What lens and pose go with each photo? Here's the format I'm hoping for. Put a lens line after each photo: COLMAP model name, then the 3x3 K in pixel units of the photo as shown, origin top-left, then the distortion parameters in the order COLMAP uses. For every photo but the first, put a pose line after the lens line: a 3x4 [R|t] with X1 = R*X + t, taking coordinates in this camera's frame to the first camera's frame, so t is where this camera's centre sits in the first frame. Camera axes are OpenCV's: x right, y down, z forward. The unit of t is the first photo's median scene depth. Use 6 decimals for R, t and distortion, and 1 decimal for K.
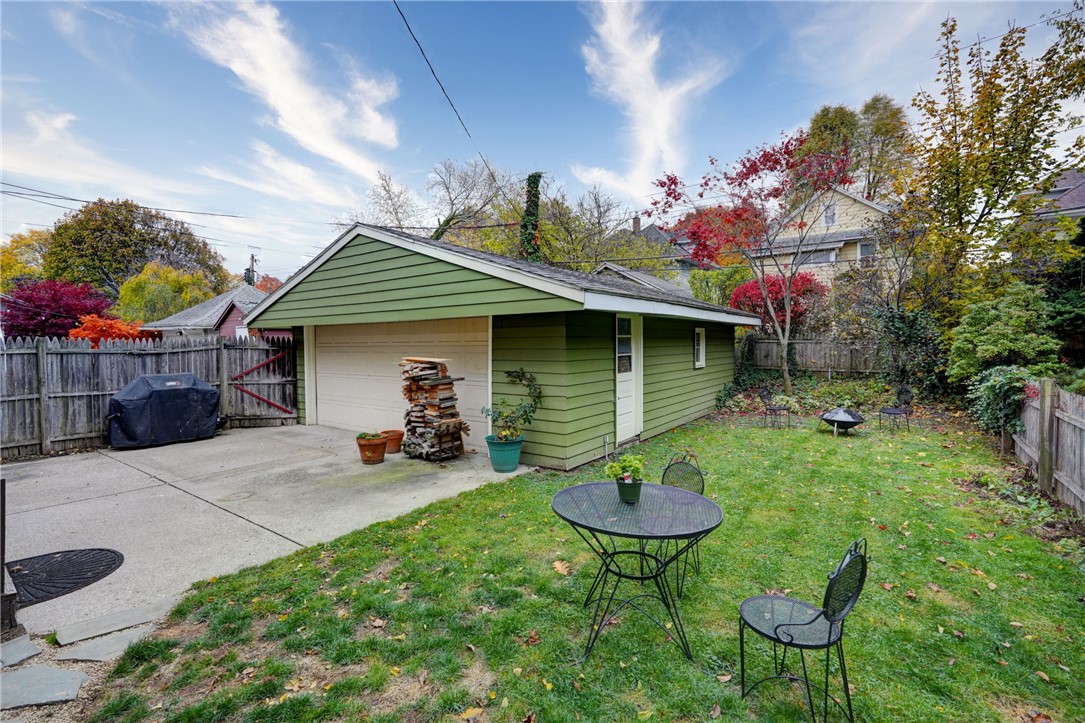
lens RADIAL K [[497.5, 0, 521.2], [0, 497.5, 342.1], [0, 0, 1]] dist [-0.011130, 0.021066]
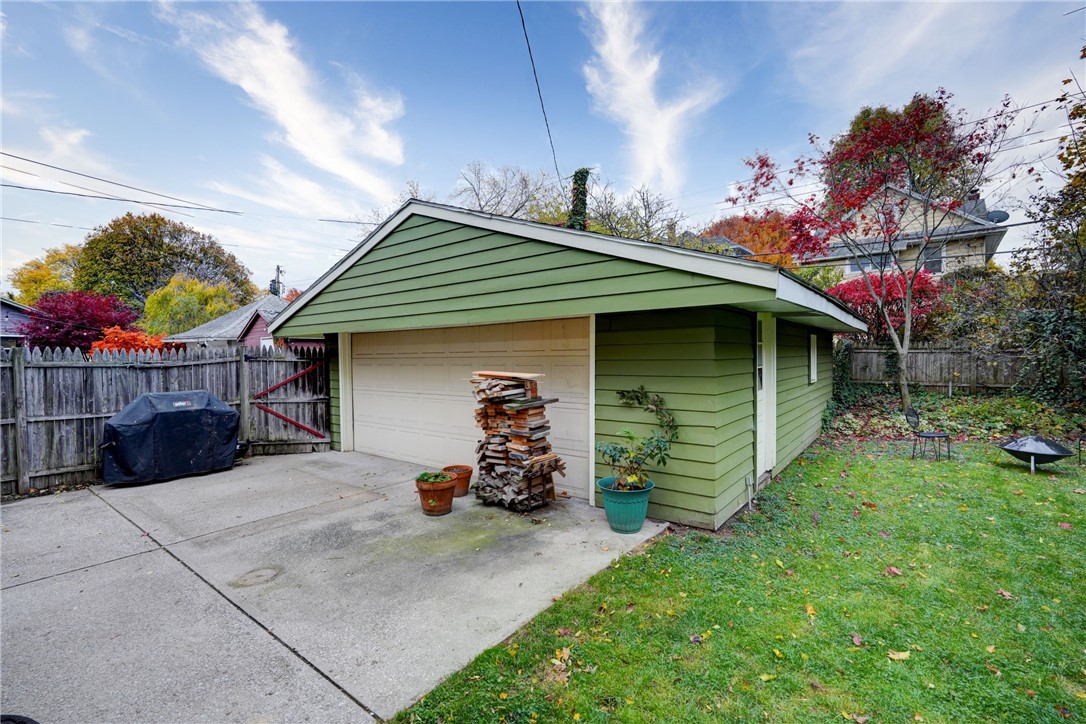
lens RADIAL K [[489.8, 0, 526.9], [0, 489.8, 353.2], [0, 0, 1]] dist [-0.007540, 0.014709]
pose [[0.999683, -0.002878, -0.025023, -0.118270], [0.002818, 0.999993, -0.002462, 0.004050], [0.025030, 0.002390, 0.999684, 0.217427]]
